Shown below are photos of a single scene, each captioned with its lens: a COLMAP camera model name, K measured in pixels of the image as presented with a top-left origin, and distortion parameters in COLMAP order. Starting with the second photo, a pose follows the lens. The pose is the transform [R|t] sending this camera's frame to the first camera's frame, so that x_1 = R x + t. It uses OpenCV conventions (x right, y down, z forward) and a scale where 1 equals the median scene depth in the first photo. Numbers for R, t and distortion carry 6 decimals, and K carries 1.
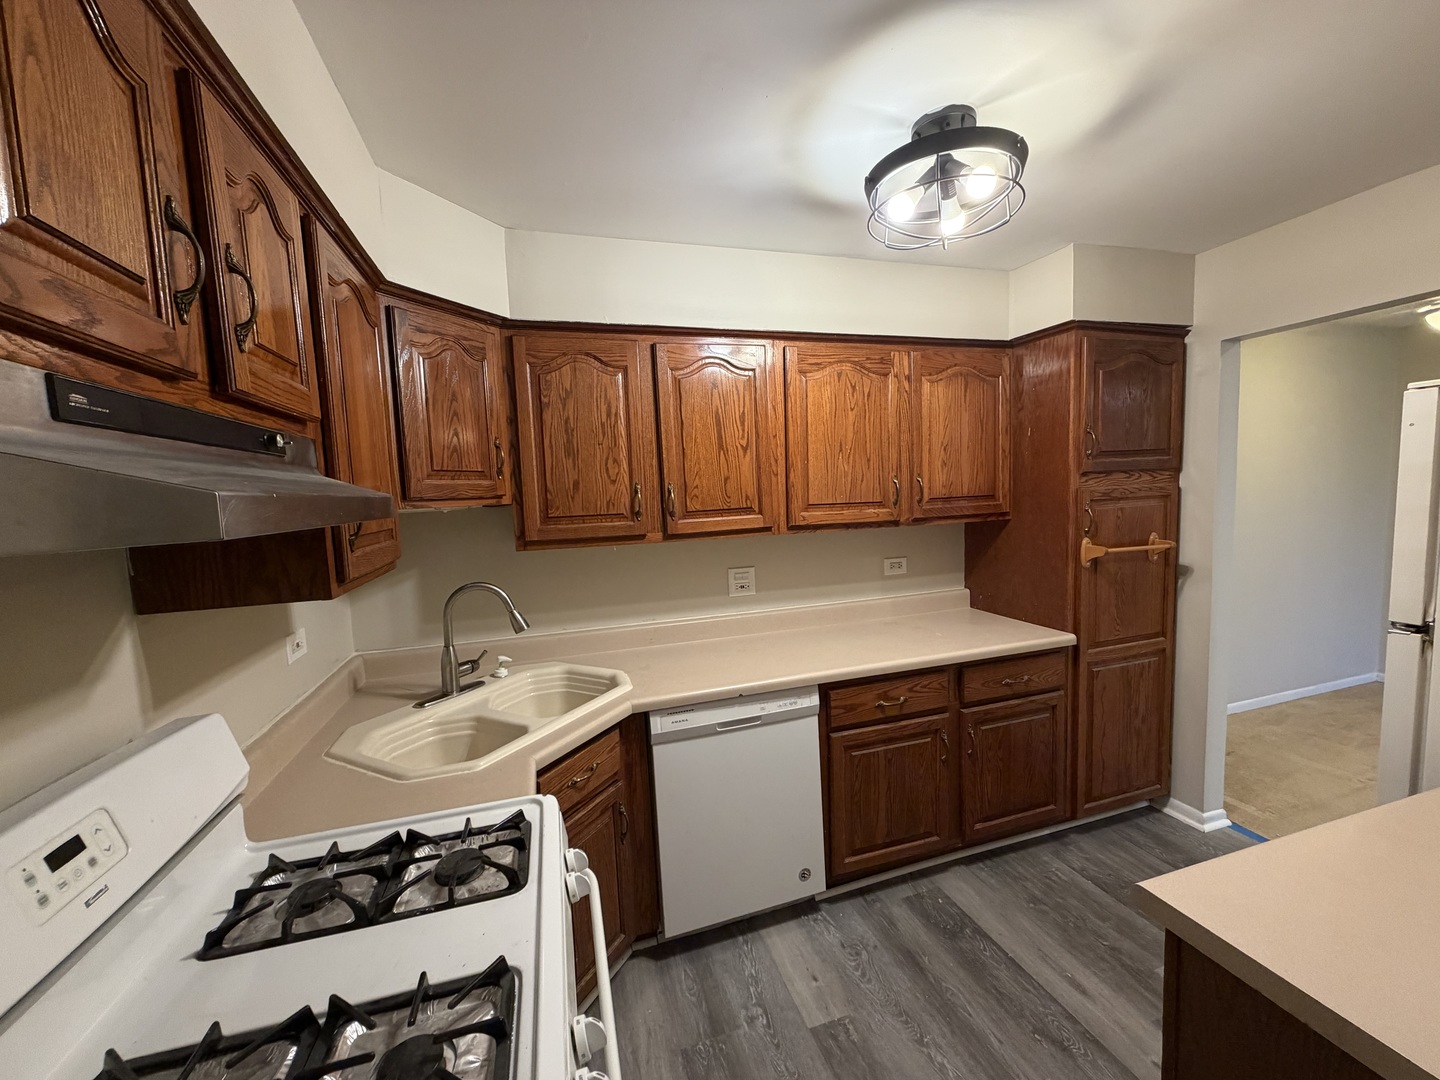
lens RADIAL K [[571.0, 0, 720.0], [0, 571.0, 540.0], [0, 0, 1]] dist [-0.000177, -0.000168]
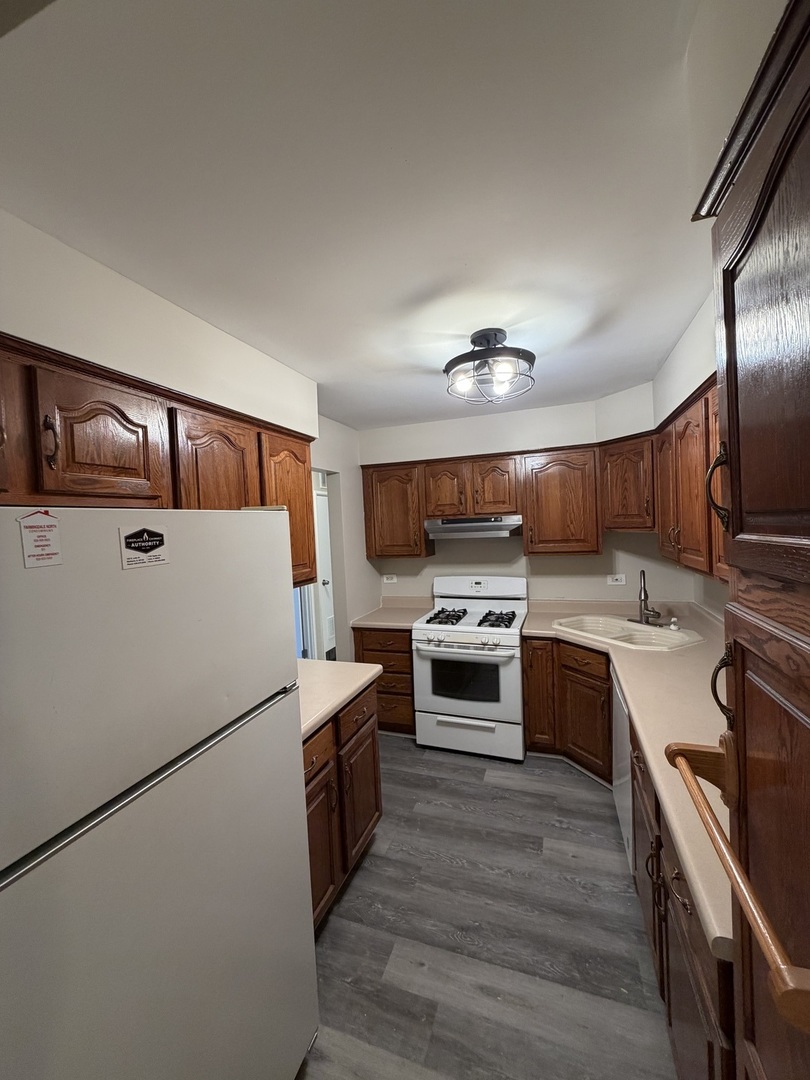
lens RADIAL K [[428.2, 0, 405.0], [0, 428.2, 540.0], [0, 0, 1]] dist [-0.000177, -0.000168]
pose [[-0.600182, 0.095350, -0.794160, 1.368315], [-0.001204, 0.992761, 0.120105, -0.229590], [0.799862, 0.073041, -0.595722, 1.356935]]
